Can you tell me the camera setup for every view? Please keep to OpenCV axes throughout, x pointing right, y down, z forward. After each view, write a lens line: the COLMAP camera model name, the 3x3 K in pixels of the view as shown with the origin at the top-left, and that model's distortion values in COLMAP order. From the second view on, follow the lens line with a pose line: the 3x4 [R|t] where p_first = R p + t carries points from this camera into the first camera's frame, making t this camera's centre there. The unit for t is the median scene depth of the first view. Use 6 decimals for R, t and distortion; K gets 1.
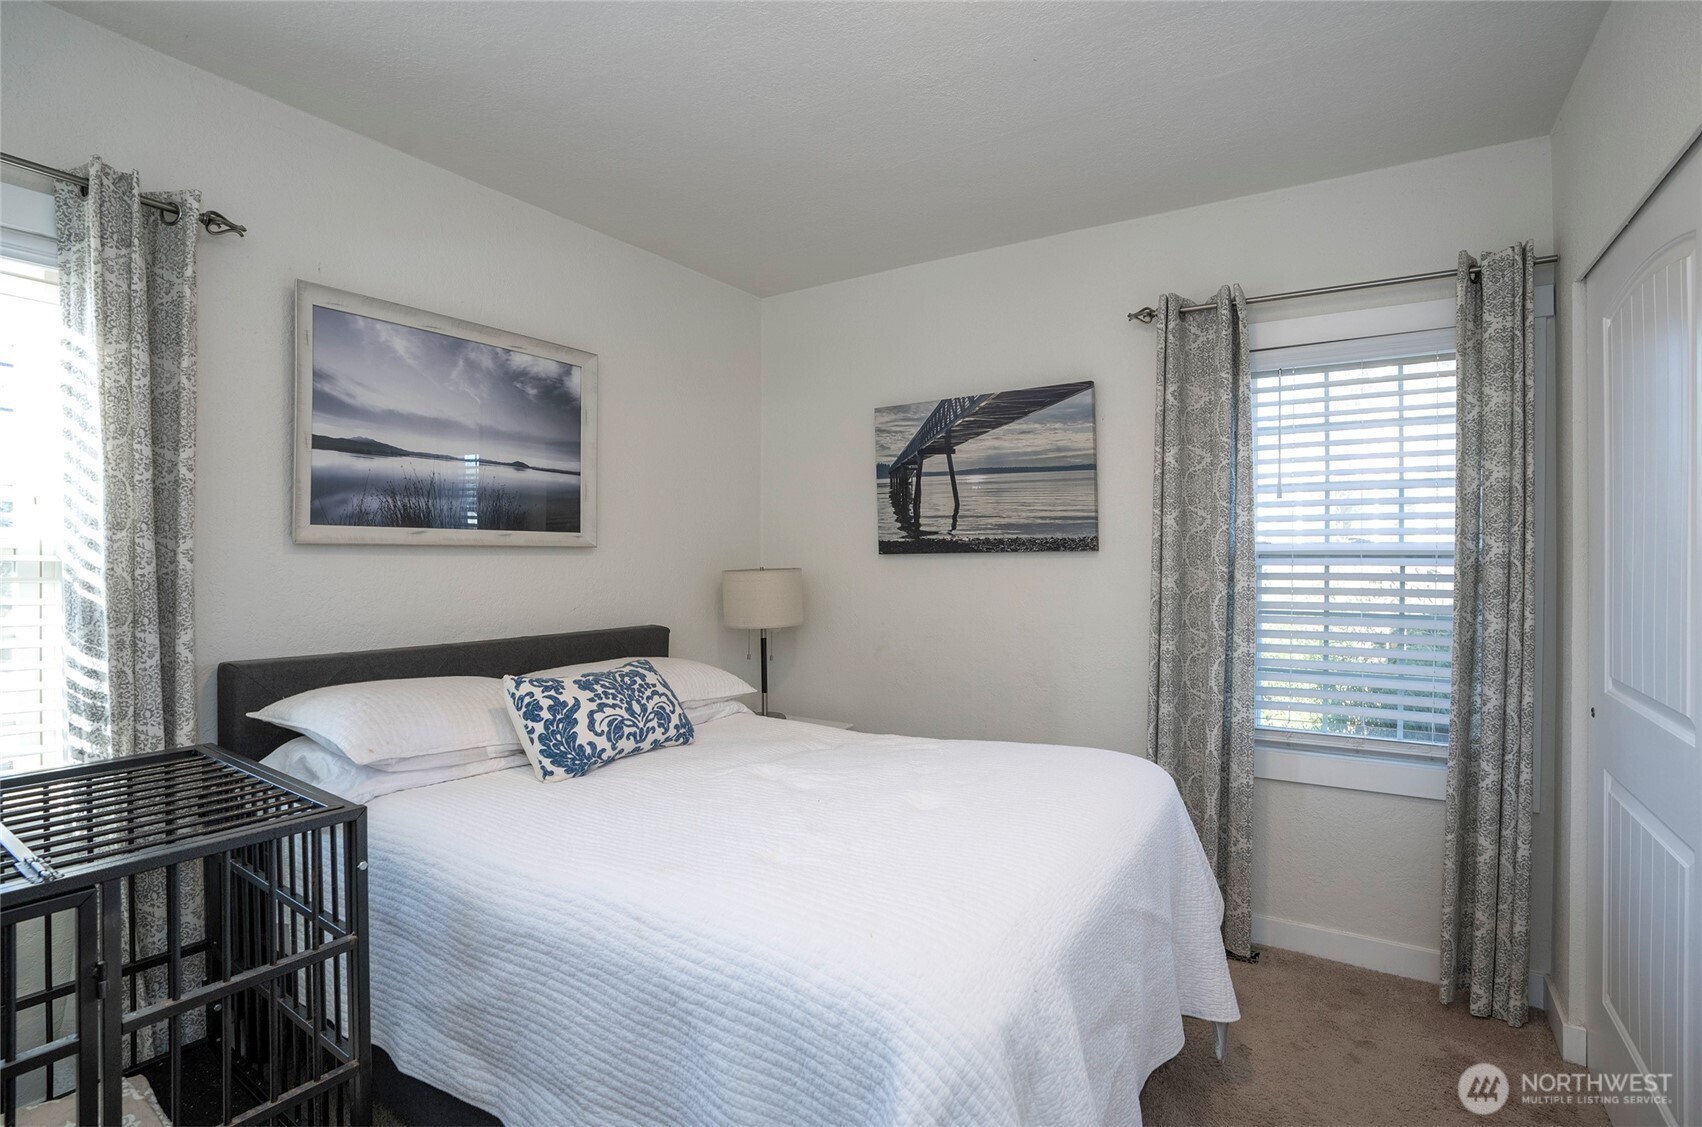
lens RADIAL K [[798.0, 0, 863.4], [0, 798.0, 566.3], [0, 0, 1]] dist [-0.018978, 0.002839]
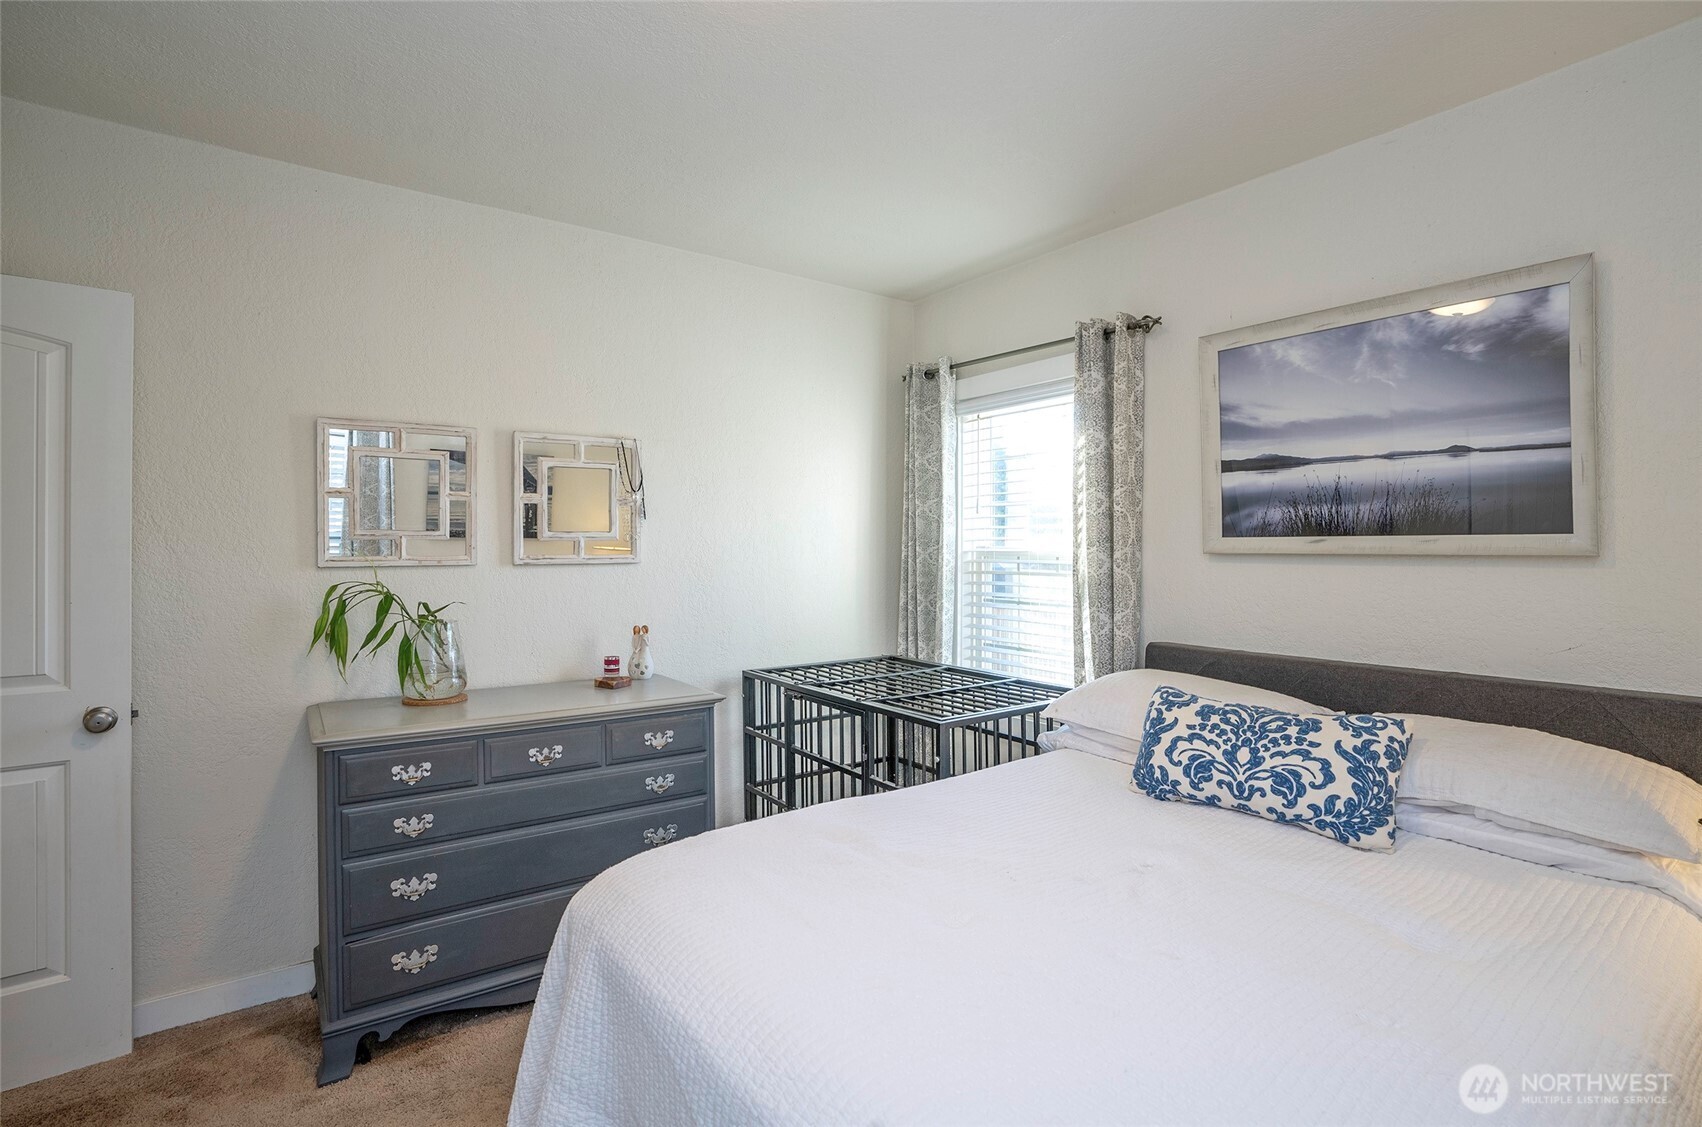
lens RADIAL K [[798.0, 0, 846.9], [0, 798.0, 553.0], [0, 0, 1]] dist [-0.018978, 0.002839]
pose [[-0.324329, -0.000326, -0.945944, 0.593029], [-0.017031, 0.999840, 0.005495, -0.026351], [0.945791, 0.017892, -0.324283, 0.847789]]
